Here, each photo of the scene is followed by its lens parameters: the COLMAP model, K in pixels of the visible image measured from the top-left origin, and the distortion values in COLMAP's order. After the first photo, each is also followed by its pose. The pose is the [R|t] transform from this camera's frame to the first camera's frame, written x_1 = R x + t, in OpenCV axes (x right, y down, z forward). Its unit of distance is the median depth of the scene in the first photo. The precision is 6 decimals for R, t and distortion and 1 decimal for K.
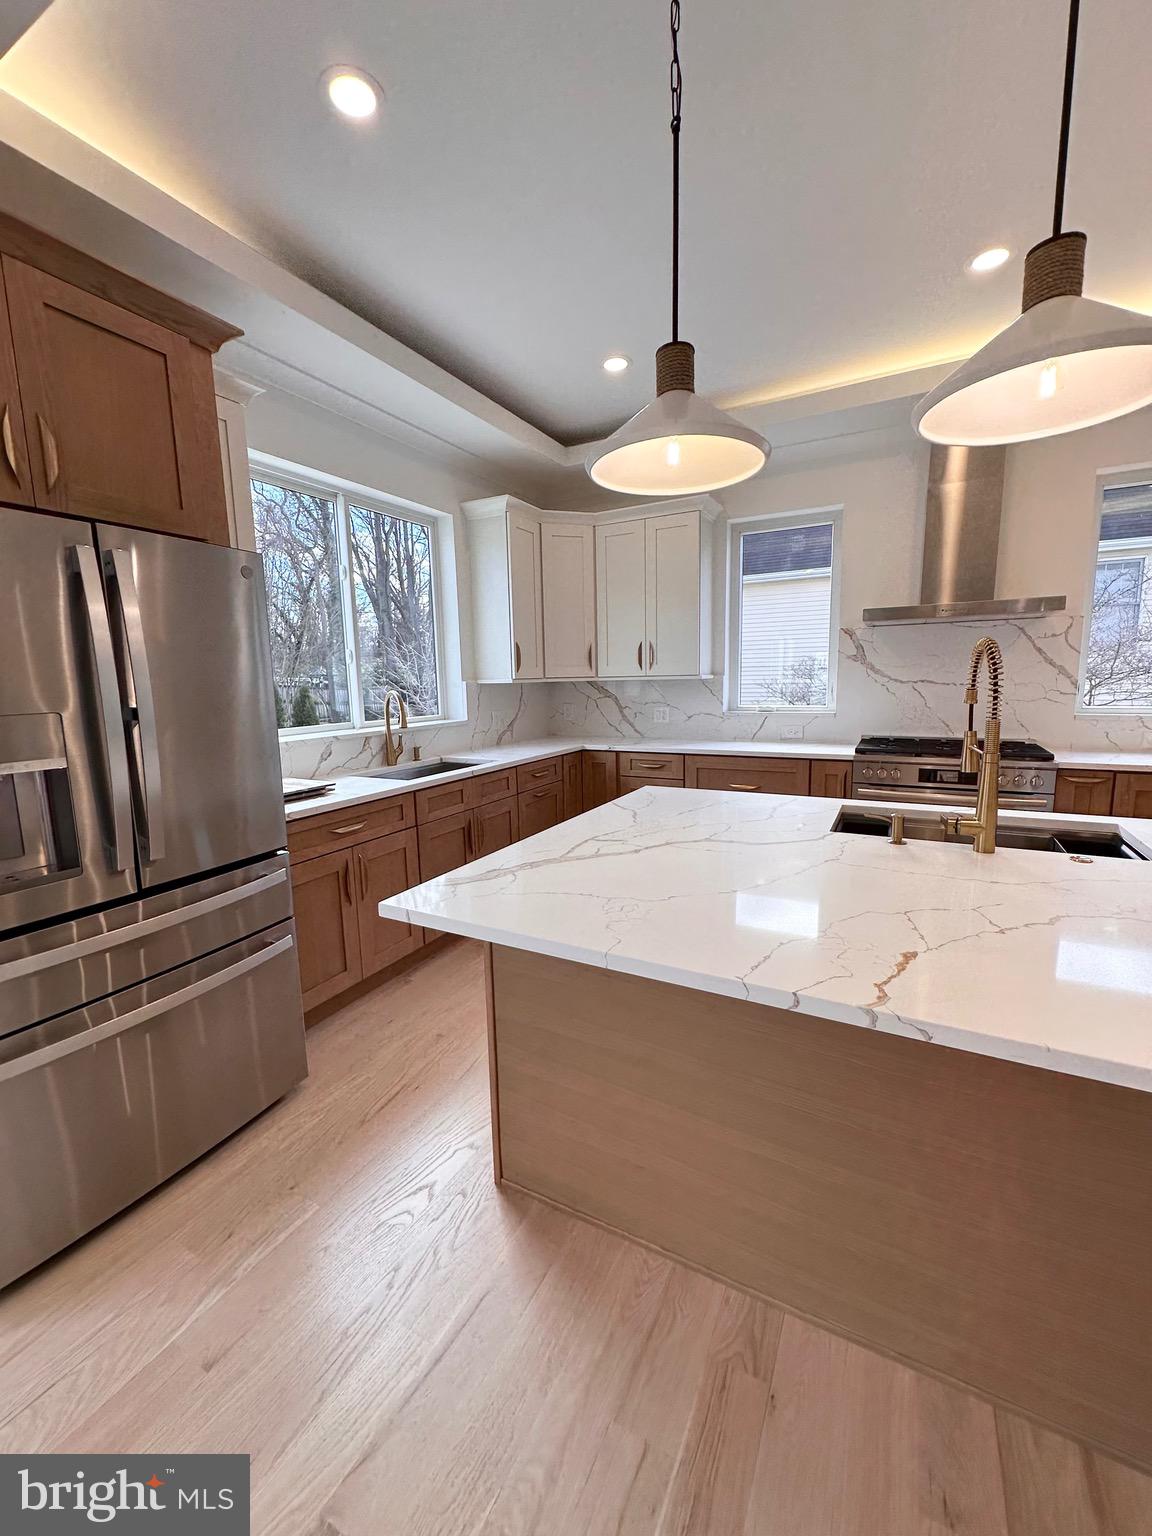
lens RADIAL K [[613.3, 0, 573.1], [0, 613.3, 766.5], [0, 0, 1]] dist [-0.004128, 0.000983]
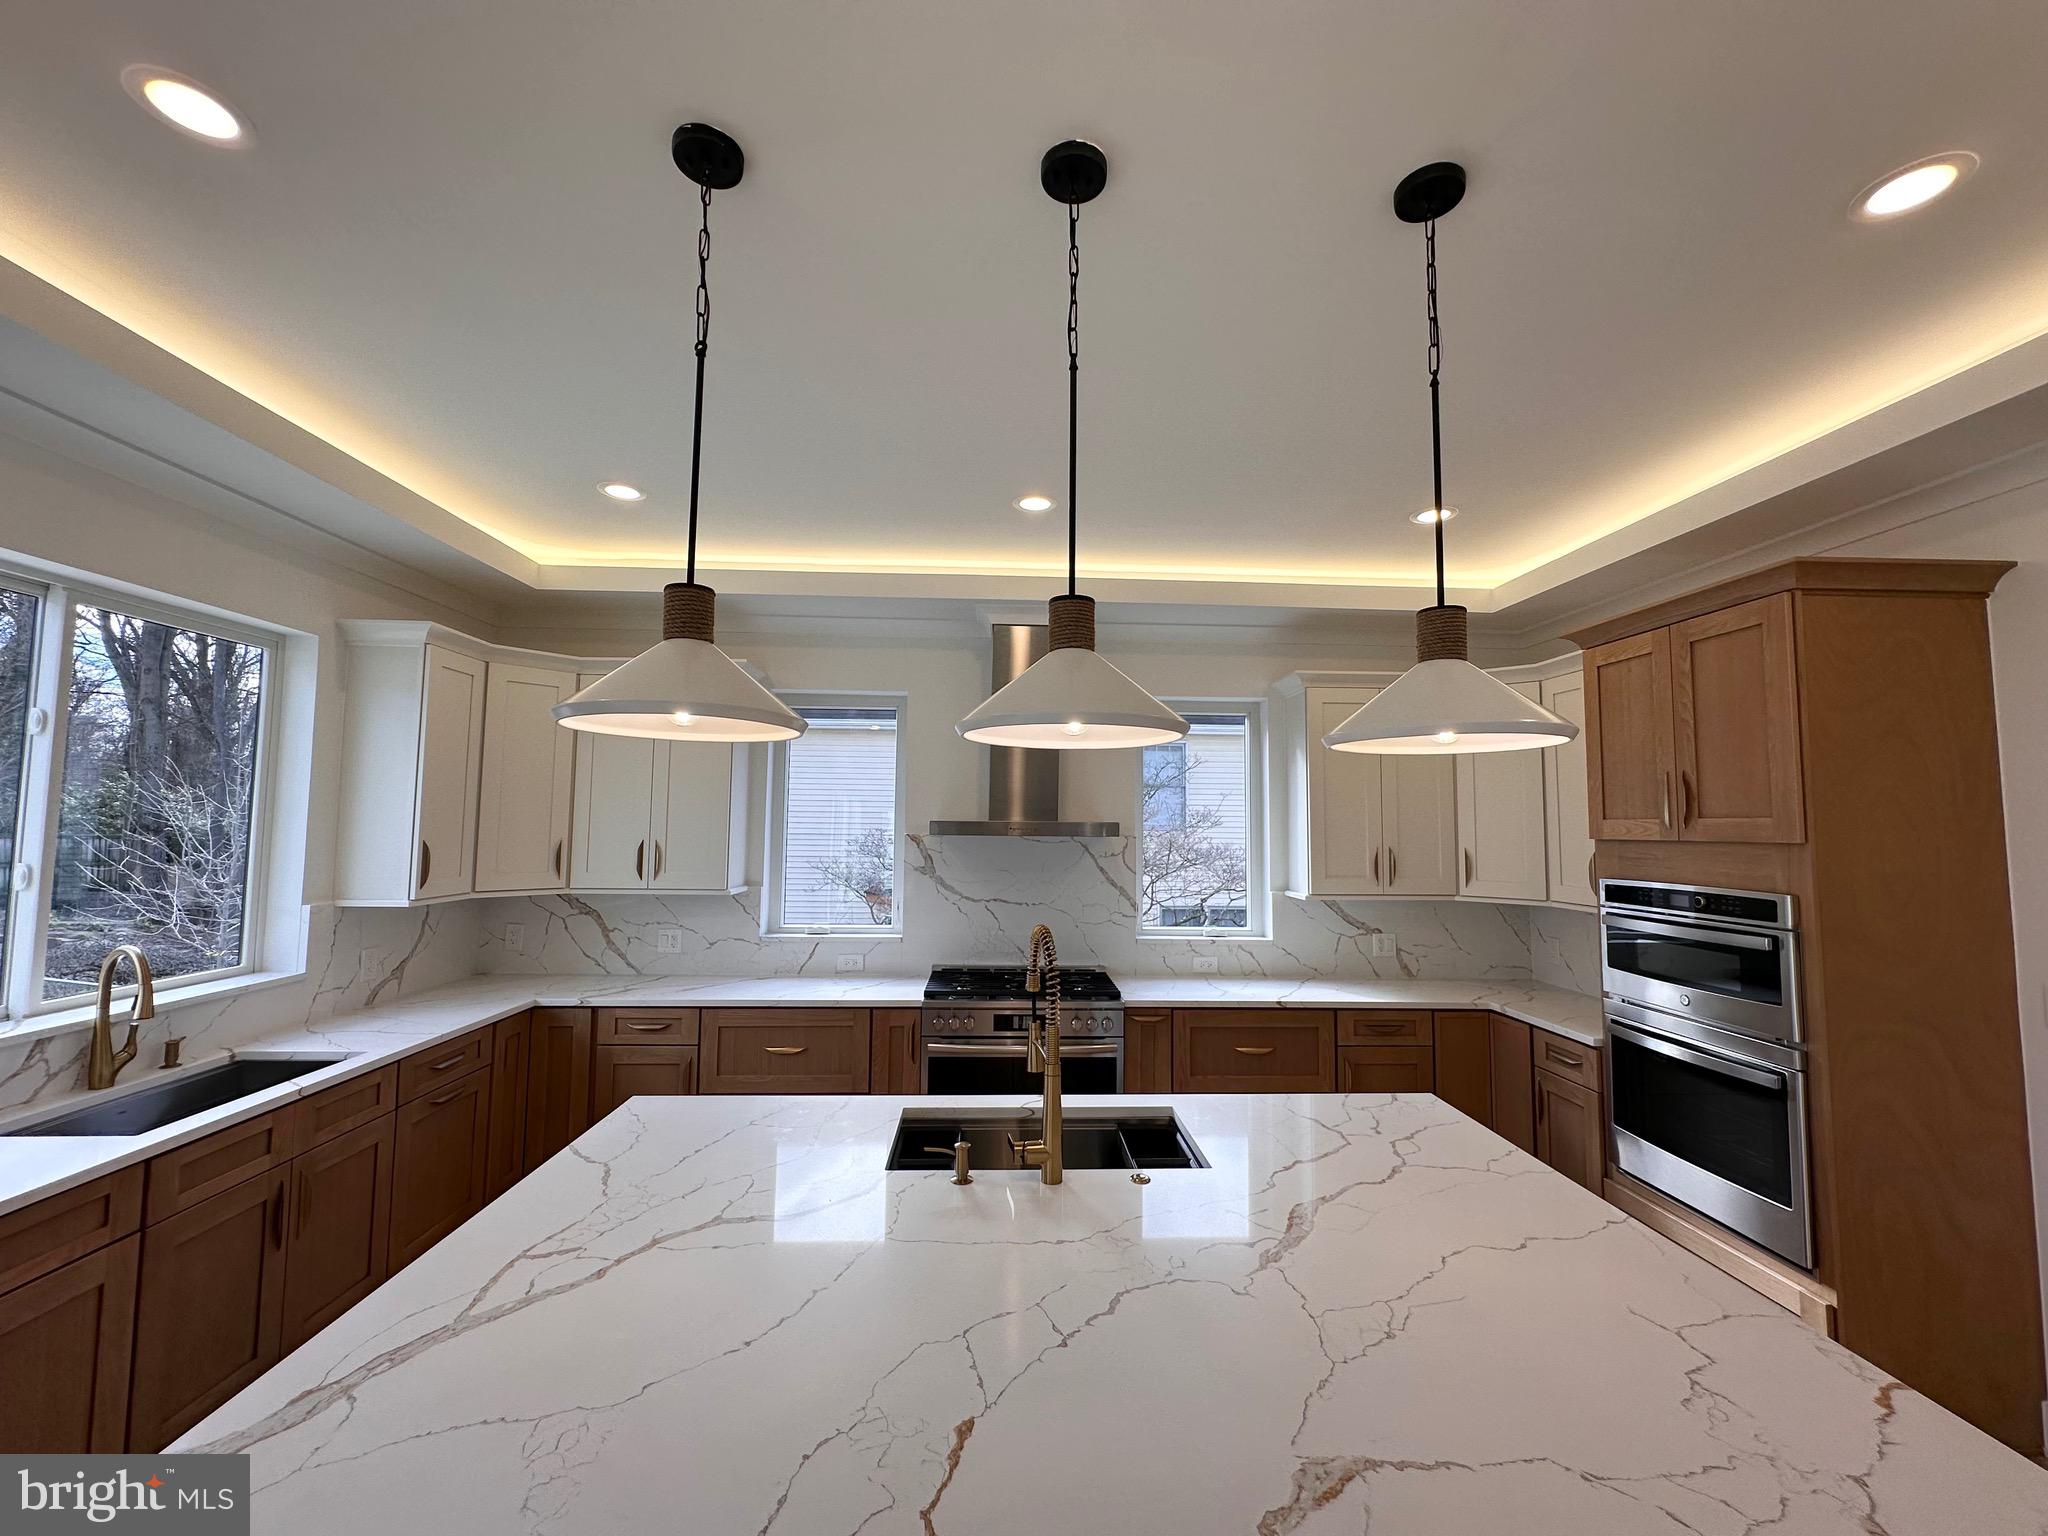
lens RADIAL K [[817.7, 0, 1022.3], [0, 817.7, 765.4], [0, 0, 1]] dist [-0.004128, 0.000983]
pose [[0.860072, 0.068781, 0.505515, 0.007858], [0.043784, 0.977263, -0.207461, -0.099140], [-0.508291, 0.200565, 0.837505, -0.028304]]
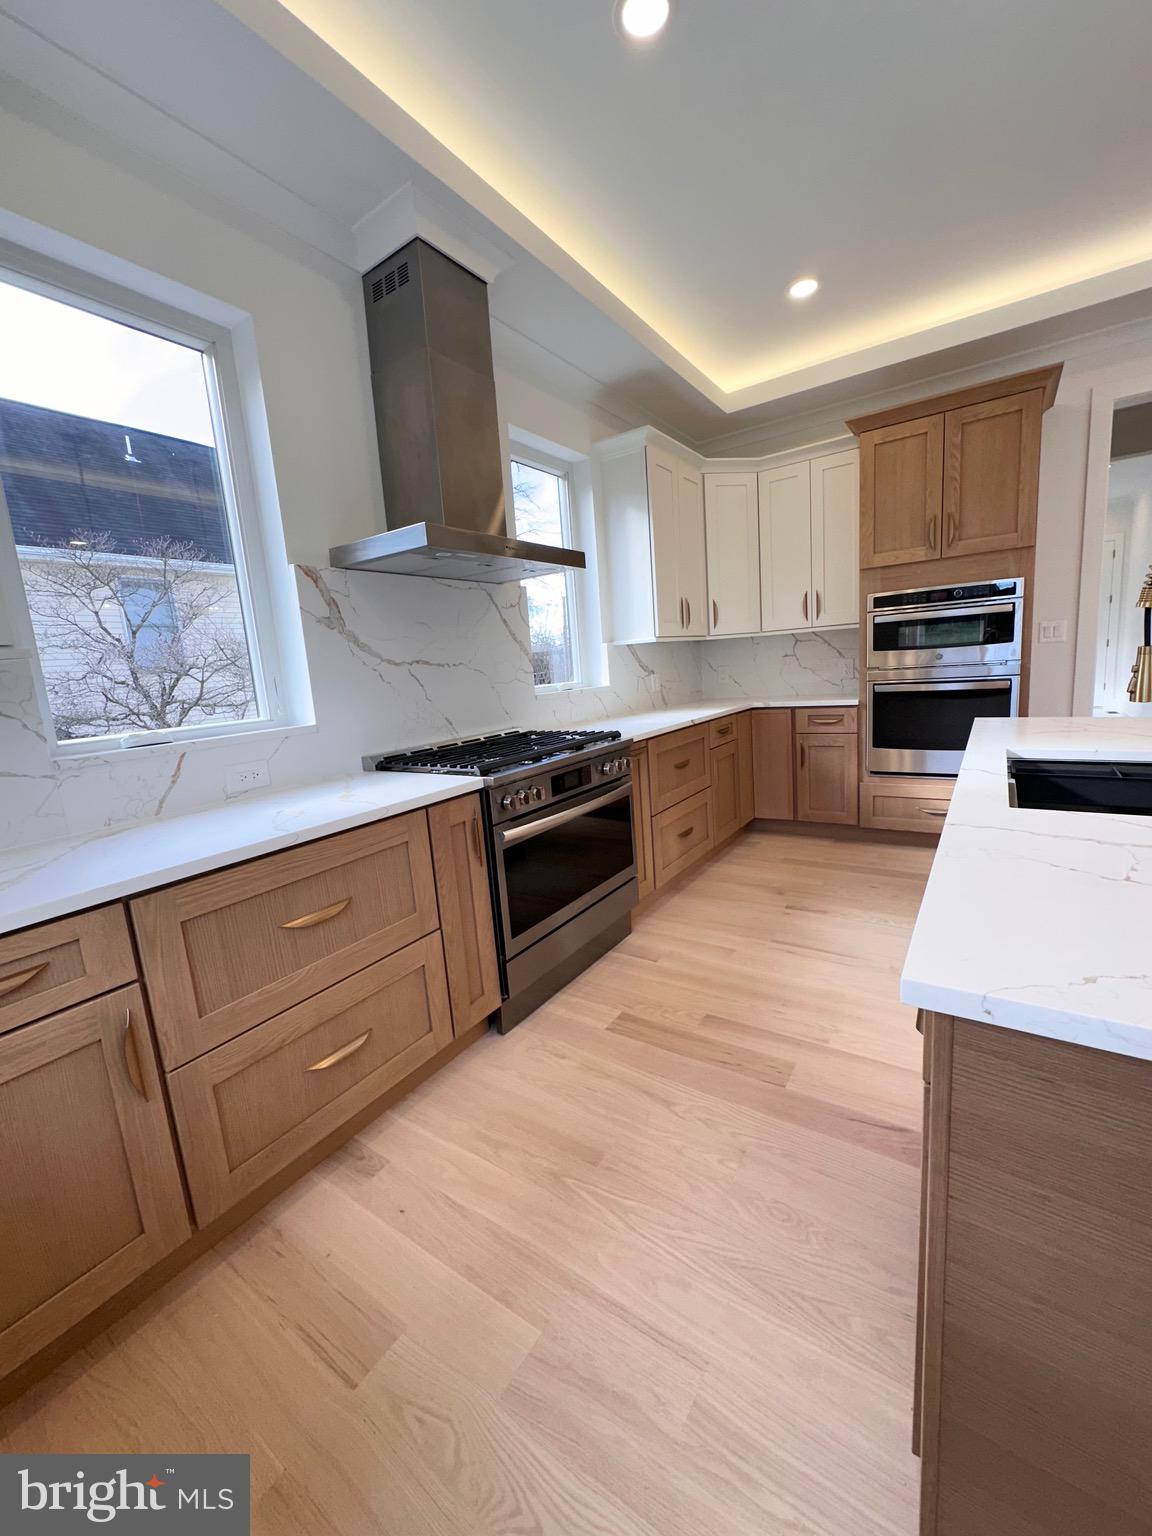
lens RADIAL K [[613.3, 0, 572.2], [0, 613.3, 764.8], [0, 0, 1]] dist [-0.004128, 0.000983]
pose [[0.103836, -0.145481, 0.983897, -0.099743], [0.214246, 0.969292, 0.120711, -0.088849], [-0.971245, 0.198262, 0.131816, 0.910512]]
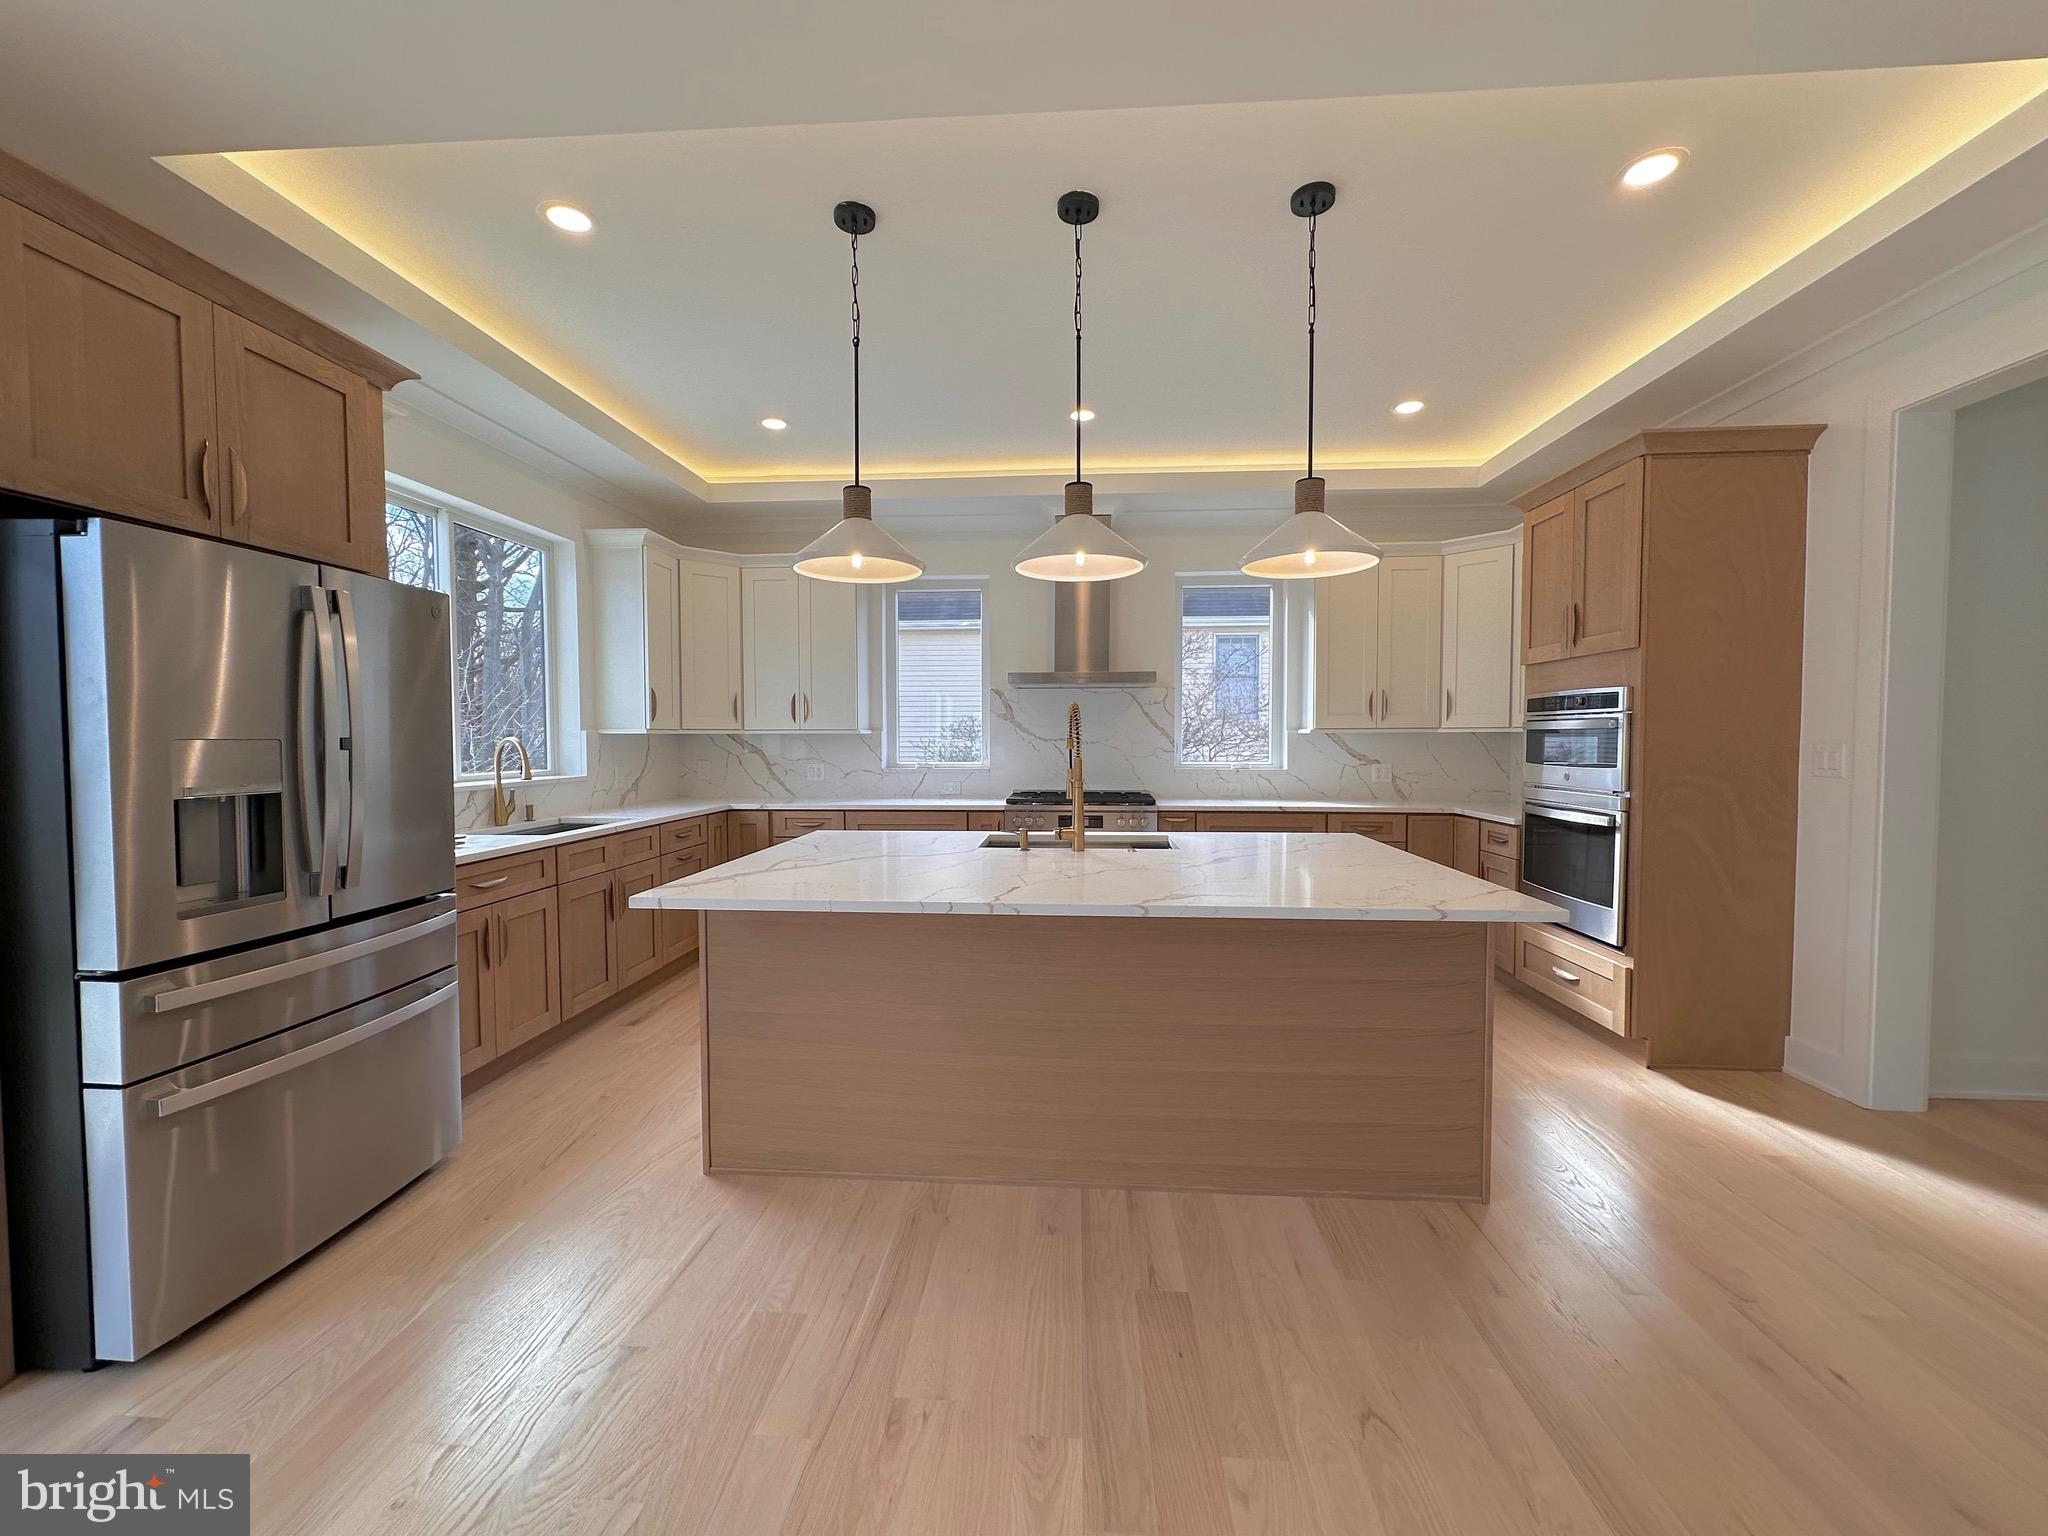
lens RADIAL K [[817.7, 0, 1019.8], [0, 817.7, 765.7], [0, 0, 1]] dist [-0.004128, 0.000983]
pose [[0.912333, 0.005828, 0.409408, -0.114309], [0.040855, 0.993613, -0.105186, 0.069002], [-0.407406, 0.112691, 0.906268, -0.343171]]
